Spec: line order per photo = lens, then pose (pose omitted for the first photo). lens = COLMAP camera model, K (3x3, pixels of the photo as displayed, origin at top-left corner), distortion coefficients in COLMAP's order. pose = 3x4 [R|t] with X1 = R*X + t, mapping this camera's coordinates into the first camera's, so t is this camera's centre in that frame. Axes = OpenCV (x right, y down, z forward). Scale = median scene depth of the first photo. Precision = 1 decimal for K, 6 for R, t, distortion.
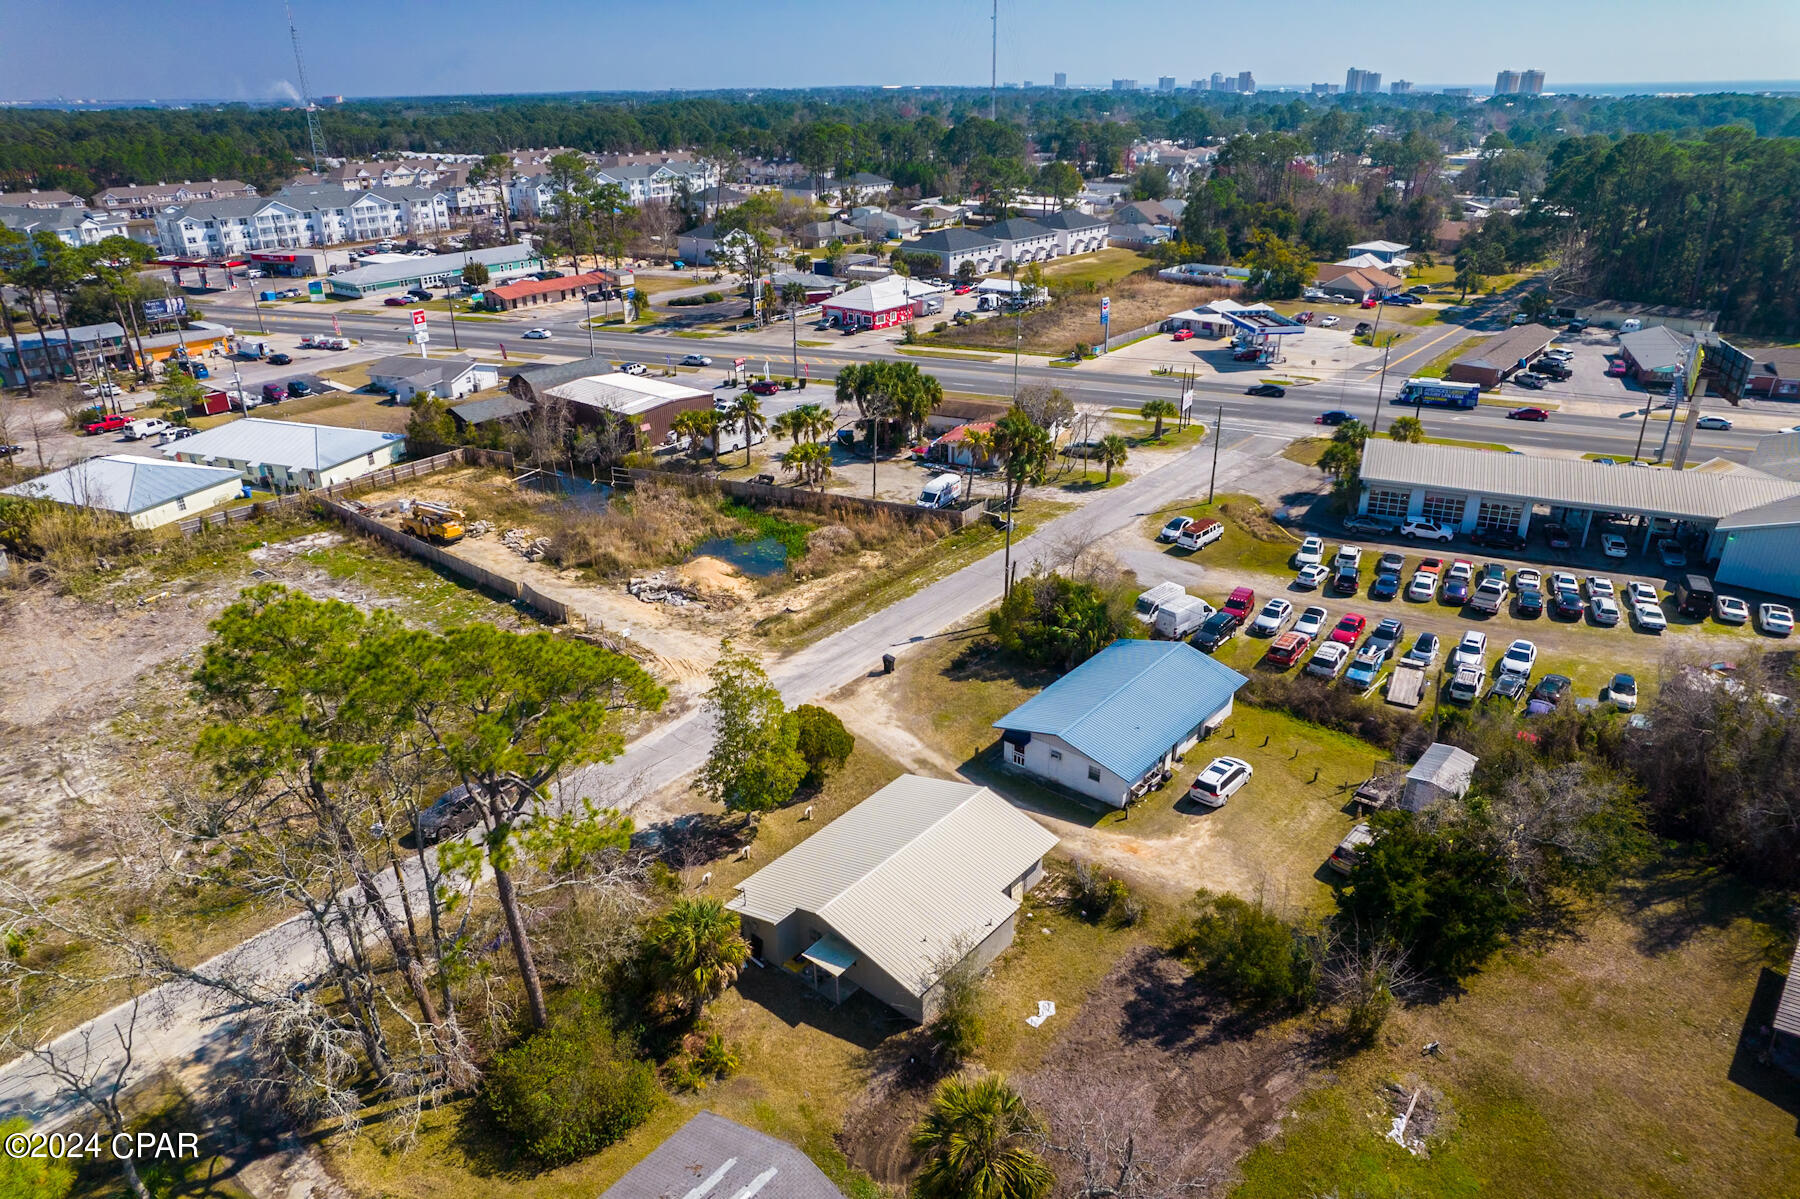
lens RADIAL K [[1162.9, 0, 903.1], [0, 1162.9, 606.9], [0, 0, 1]] dist [-0.059373, 0.050531]
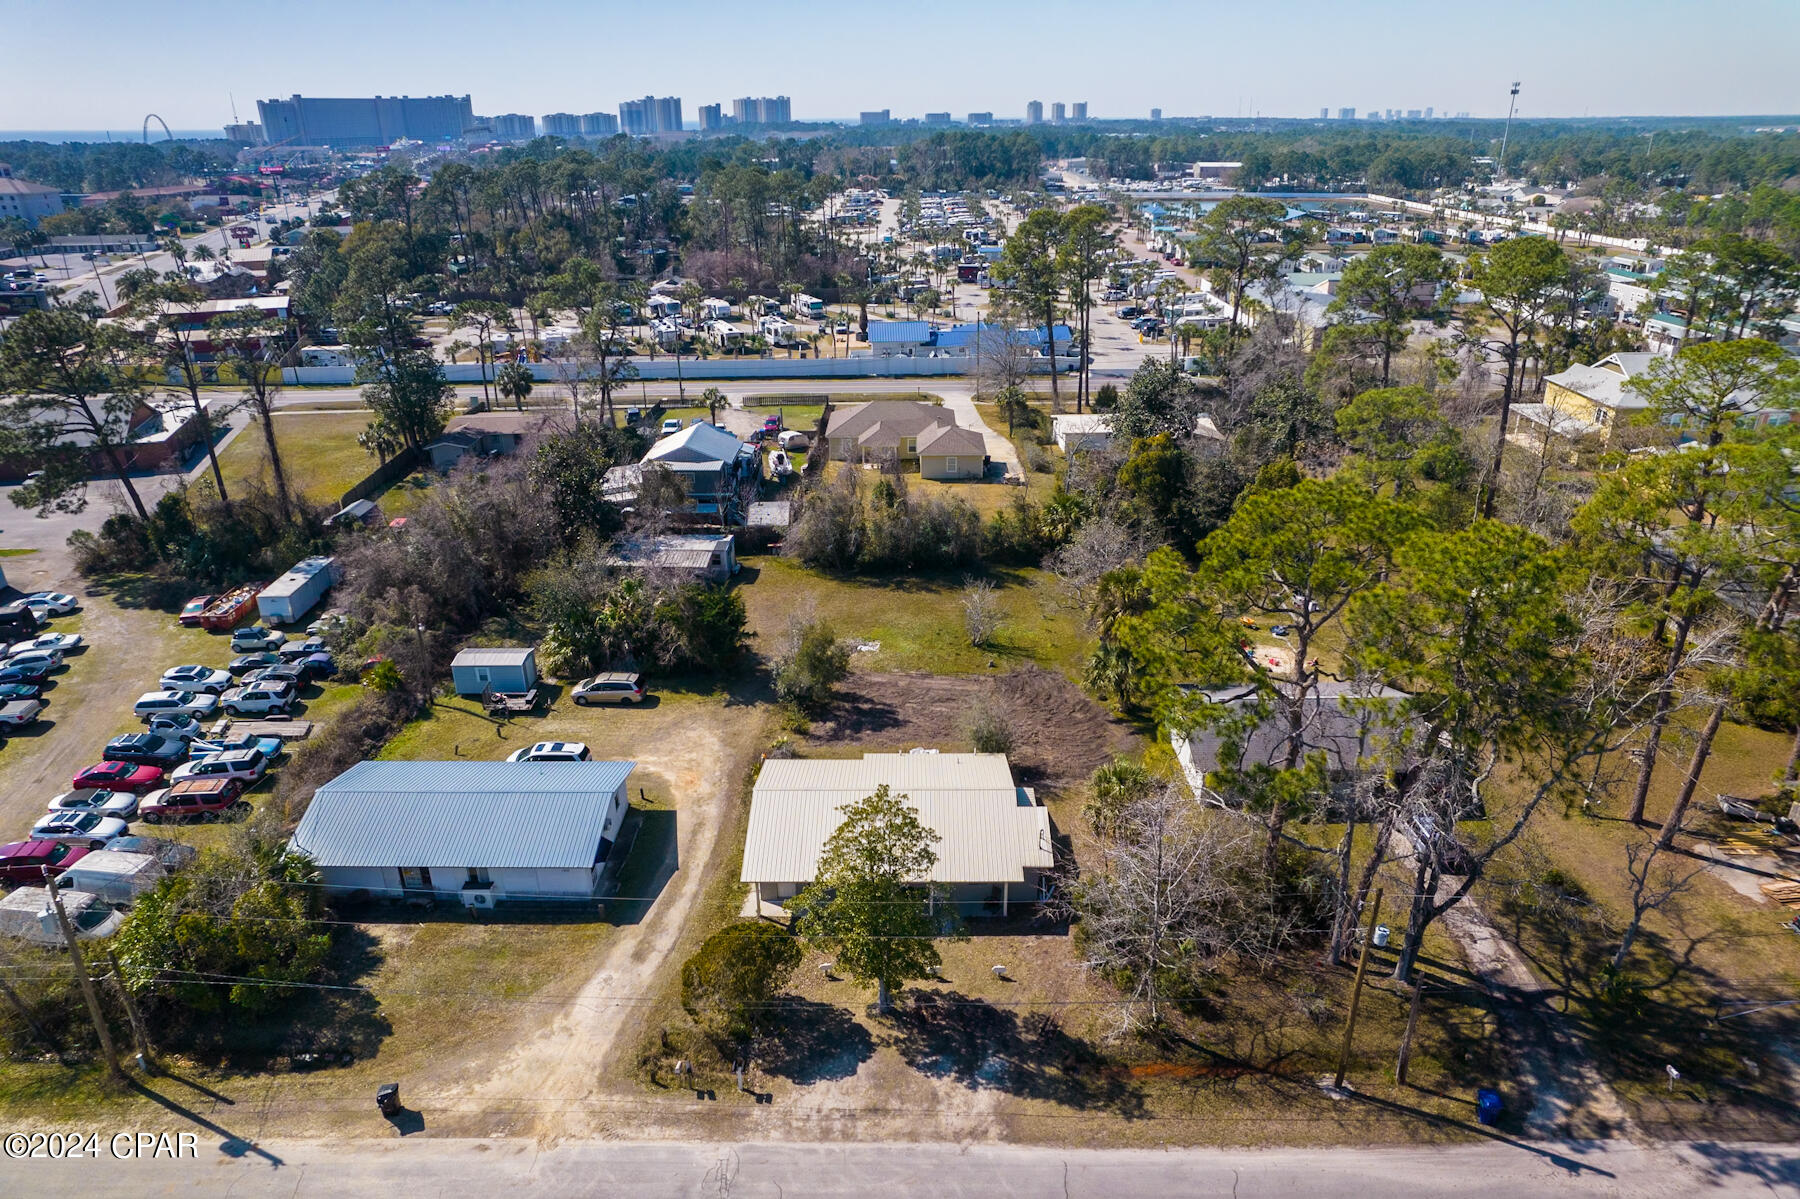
lens RADIAL K [[1162.9, 0, 903.0], [0, 1162.9, 593.3], [0, 0, 1]] dist [-0.059373, 0.050531]
pose [[-0.633026, -0.287584, 0.718731, -0.466395], [0.339747, 0.731036, 0.591742, -0.349701], [-0.695593, 0.618775, -0.365059, 0.851689]]
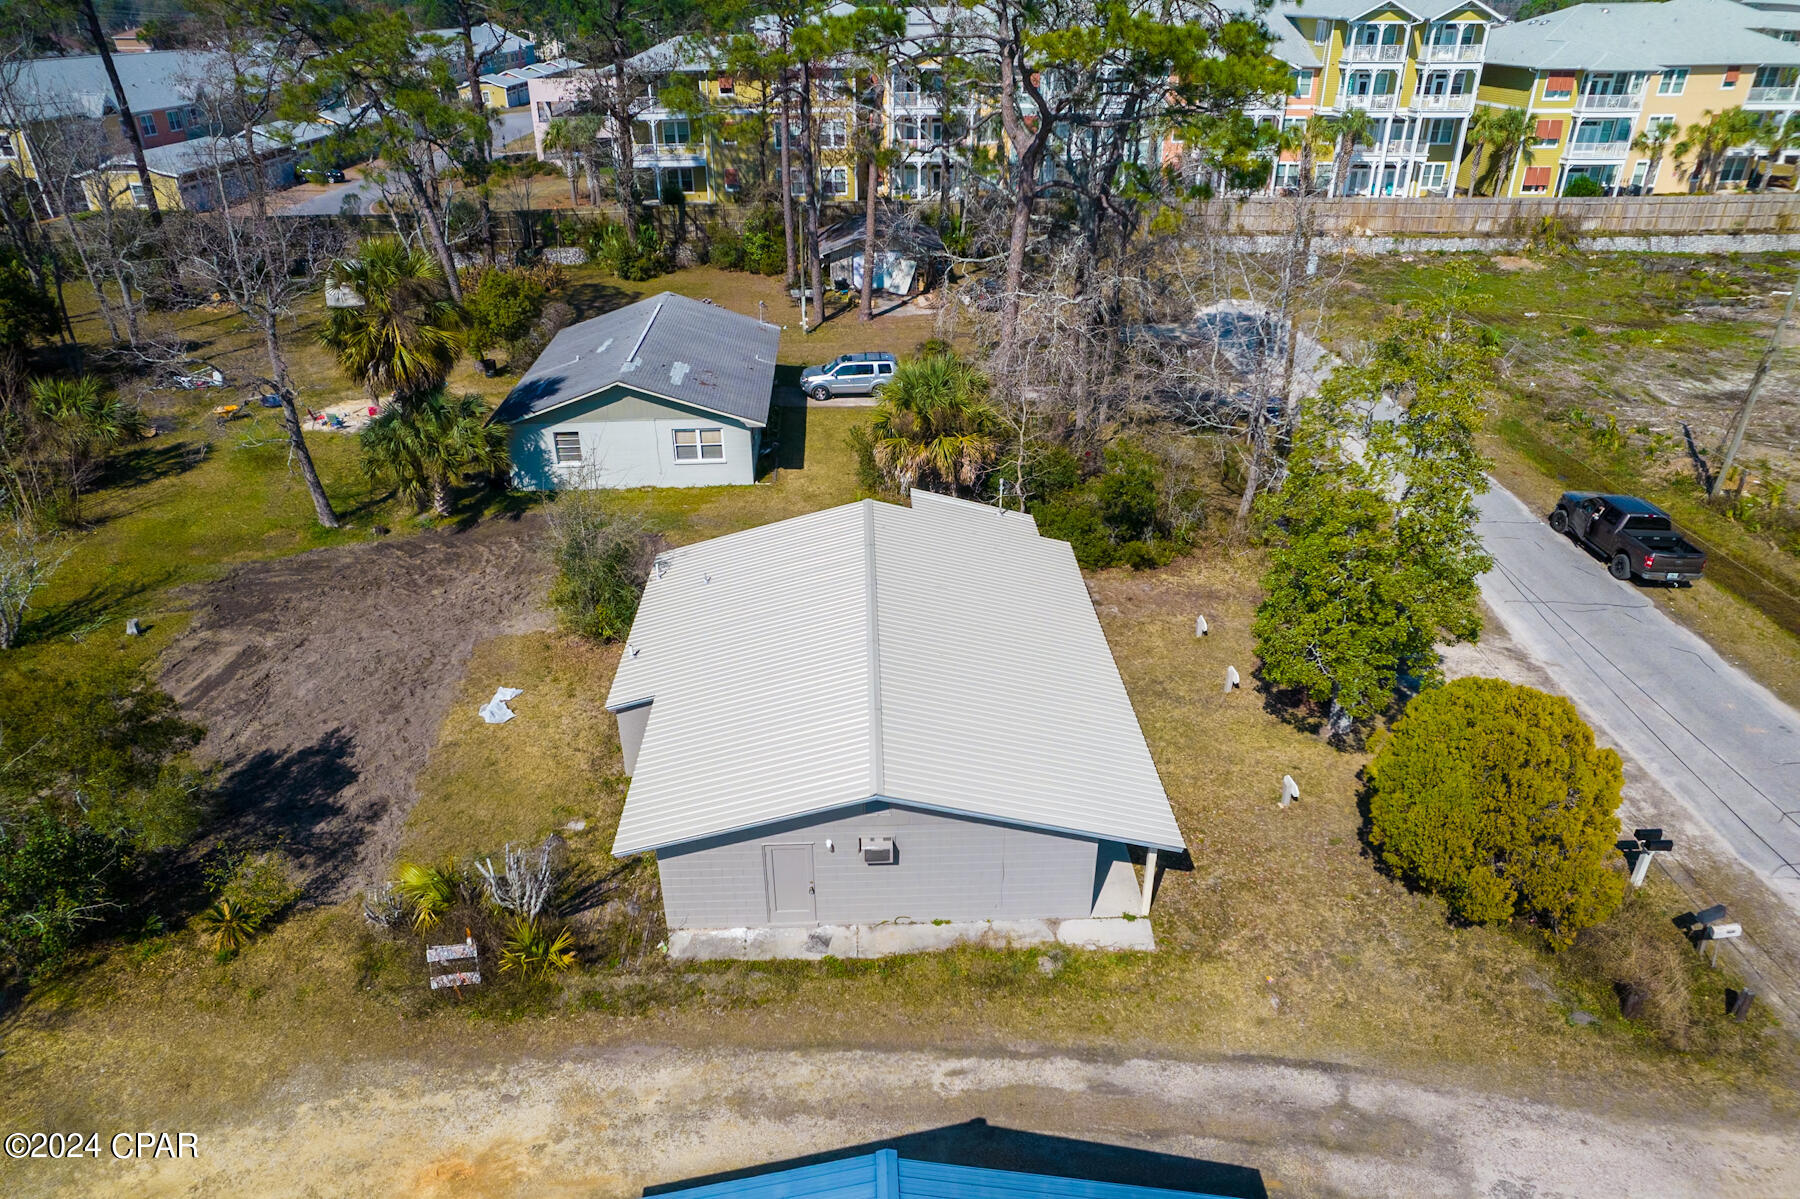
lens RADIAL K [[1162.9, 0, 900.7], [0, 1162.9, 608.0], [0, 0, 1]] dist [-0.059373, 0.050531]
pose [[-0.742323, 0.327542, -0.584528, 0.178282], [-0.277146, 0.644157, 0.712918, -0.085033], [0.610038, 0.691215, -0.387396, 0.803102]]
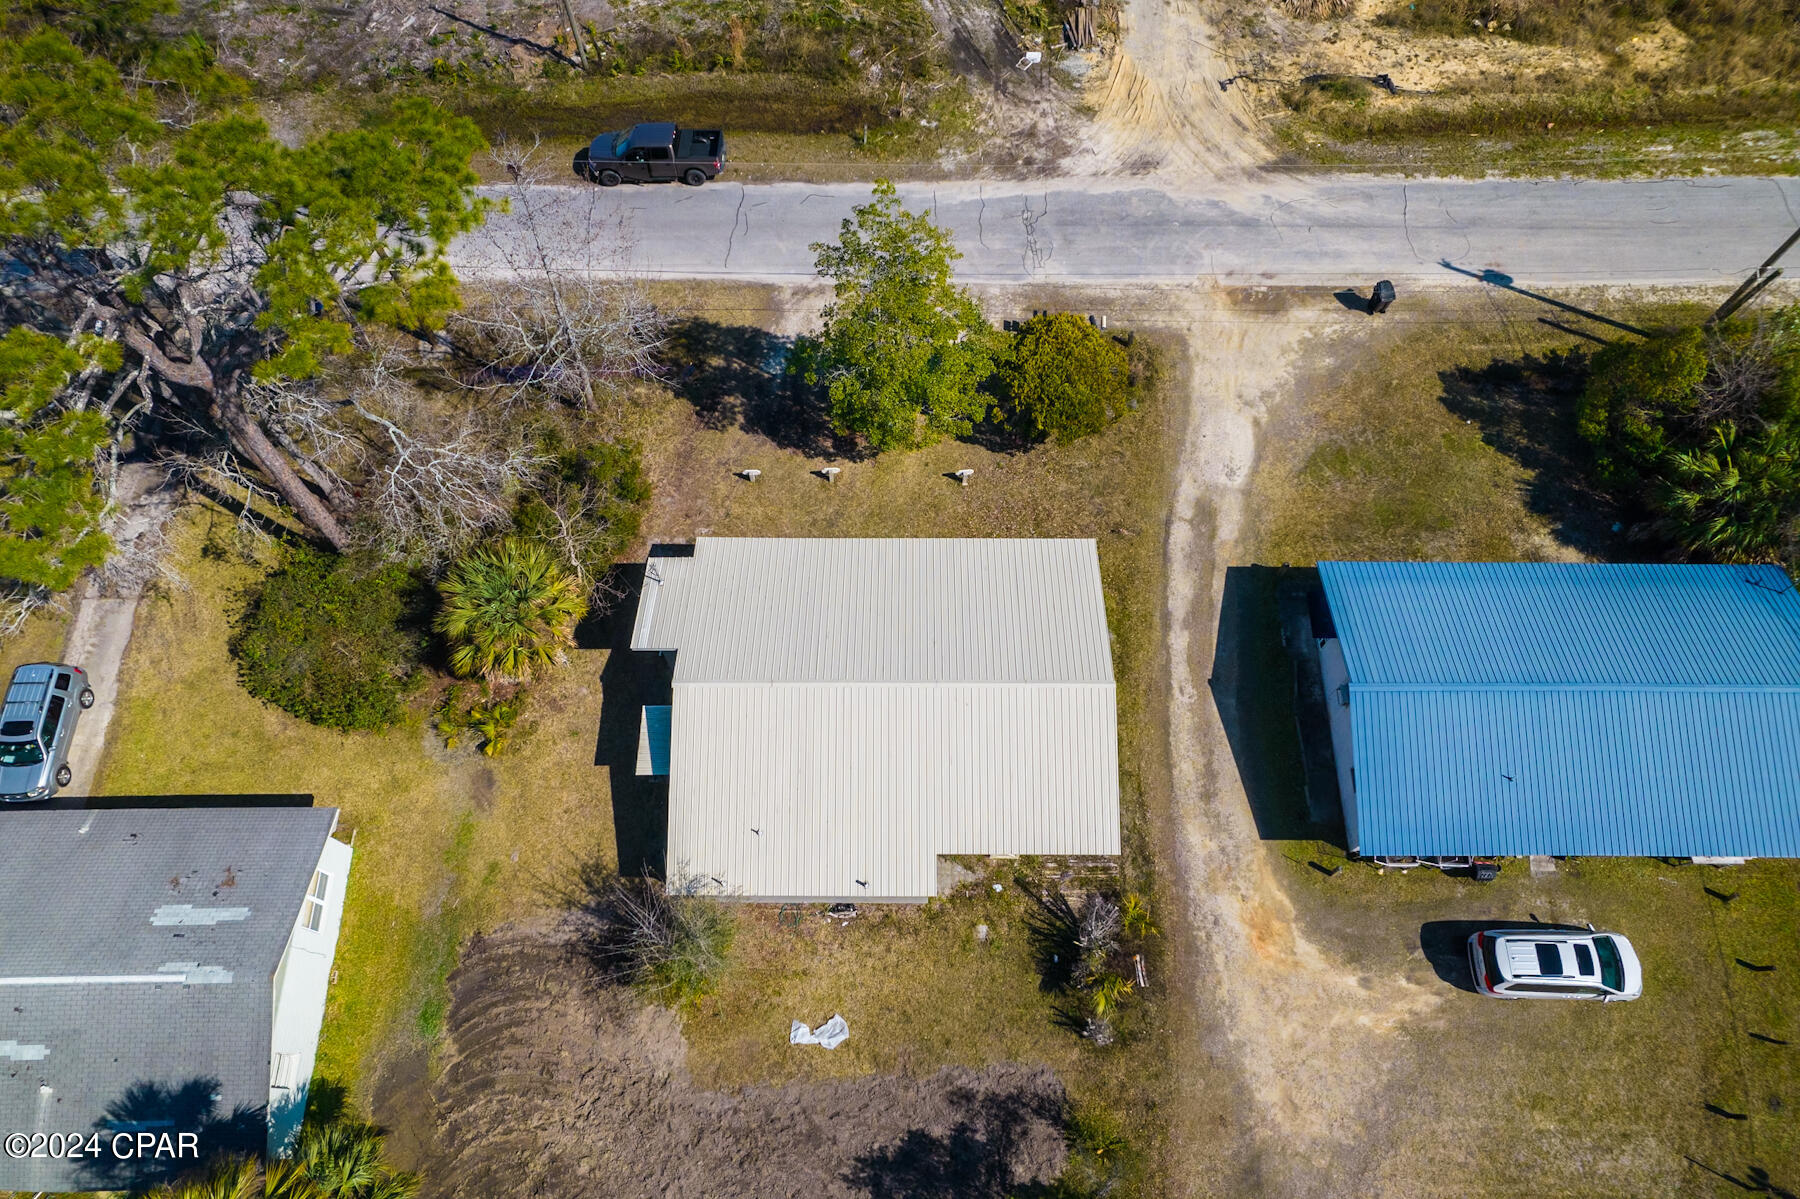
lens RADIAL K [[1162.9, 0, 912.0], [0, 1162.9, 594.4], [0, 0, 1]] dist [-0.059373, 0.050531]
pose [[0.638155, 0.699295, -0.322095, 0.116670], [-0.325317, 0.624088, 0.710410, -0.173075], [0.697802, -0.348569, 0.625757, 0.439281]]
